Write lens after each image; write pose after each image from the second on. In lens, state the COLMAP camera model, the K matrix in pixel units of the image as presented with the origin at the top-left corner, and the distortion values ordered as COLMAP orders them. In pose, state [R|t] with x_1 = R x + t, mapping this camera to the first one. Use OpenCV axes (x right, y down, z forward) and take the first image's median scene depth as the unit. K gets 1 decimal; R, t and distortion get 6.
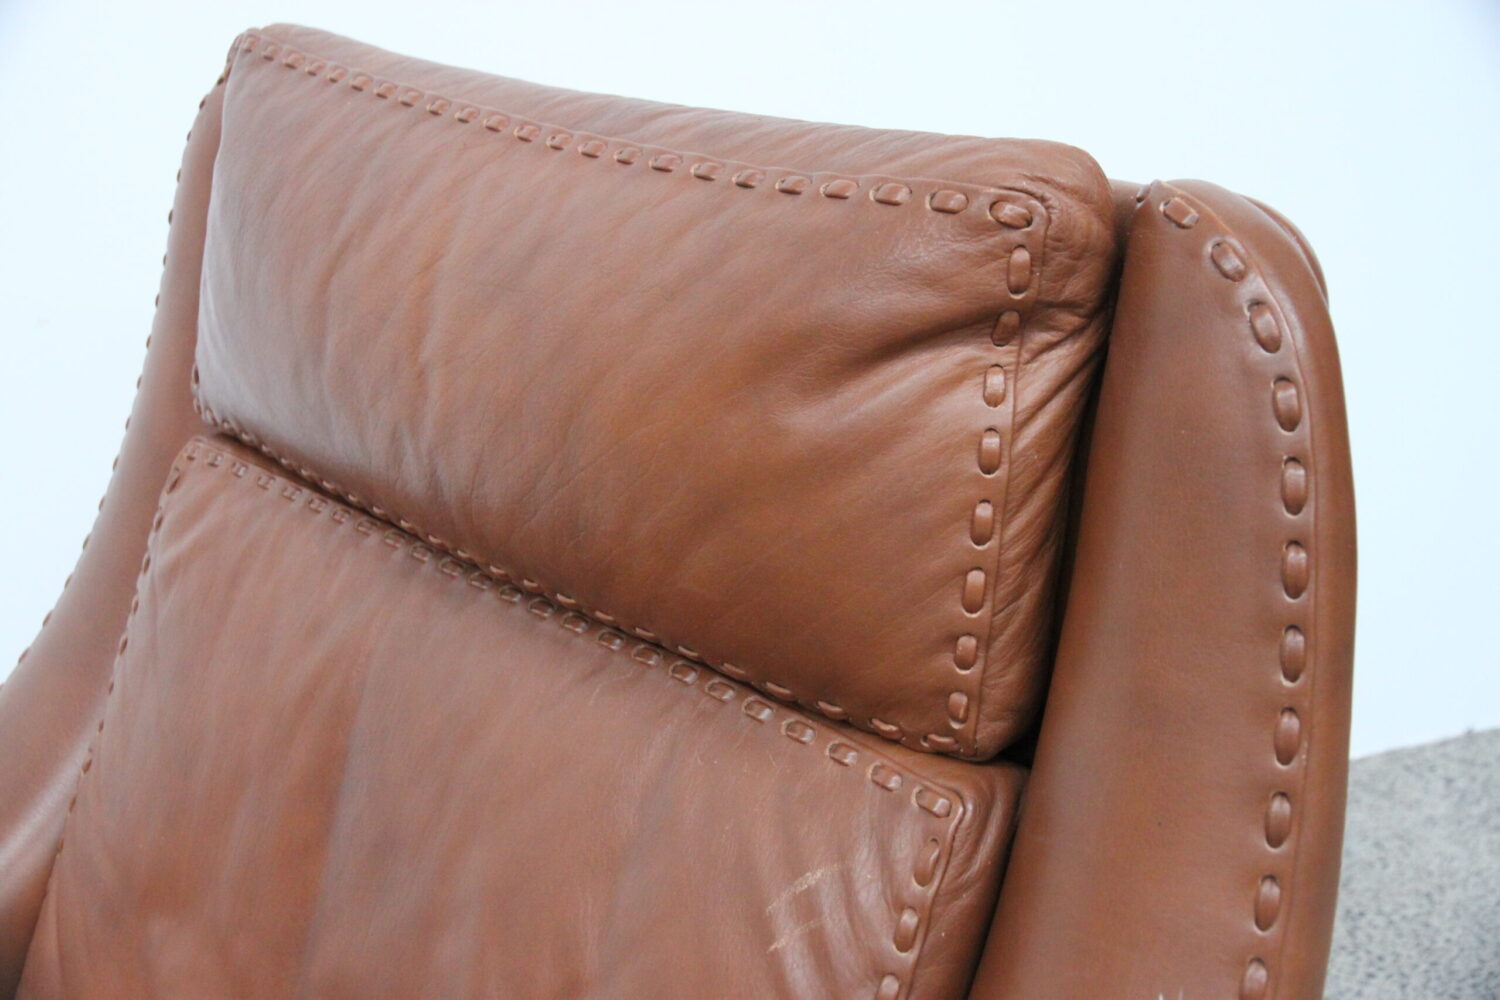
lens RADIAL K [[1949.9, 0, 753.1], [0, 1949.9, 498.2], [0, 0, 1]] dist [0.070551, 0.000000]
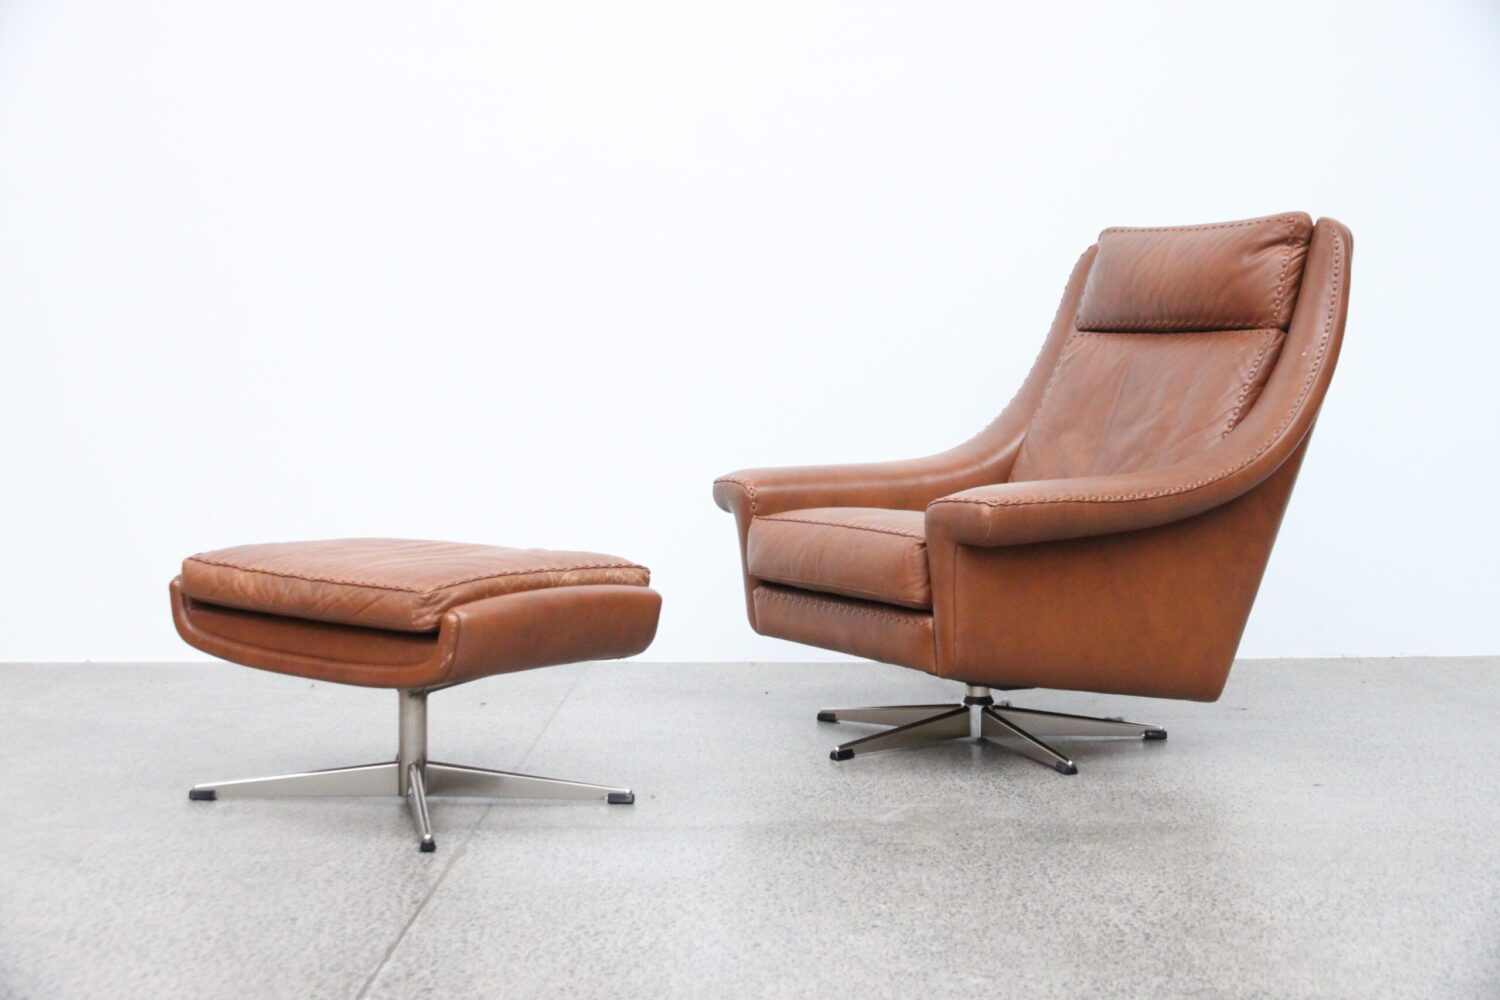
lens RADIAL K [[2130.9, 0, 749.7], [0, 2130.9, 501.9], [0, 0, 1]] dist [0.138829, 0.000000]
pose [[0.973059, 0.080803, -0.215934, 0.022012], [-0.143280, 0.945693, -0.291779, 2.420487], [0.180631, 0.314857, 0.931793, -4.363012]]
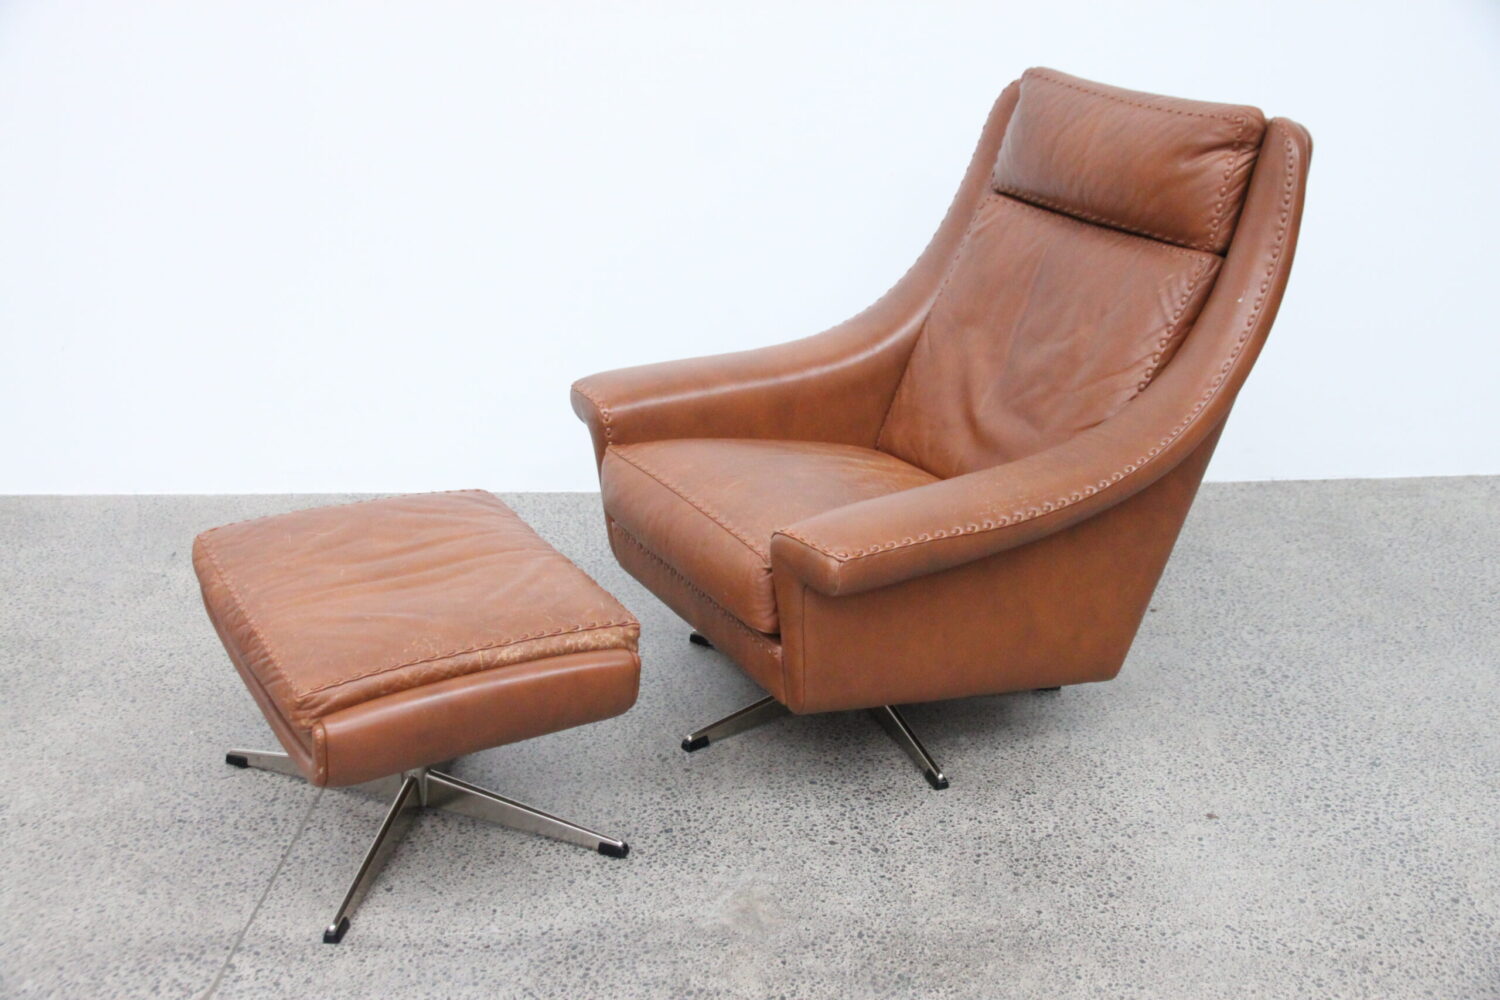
lens RADIAL K [[1803.3, 0, 757.6], [0, 1803.3, 541.5], [0, 0, 1]] dist [0.081161, 0.000000]
pose [[0.968924, 0.145333, -0.200162, 0.035536], [-0.145062, 0.989292, 0.016097, 0.850454], [0.200358, 0.013439, 0.979631, -3.107210]]
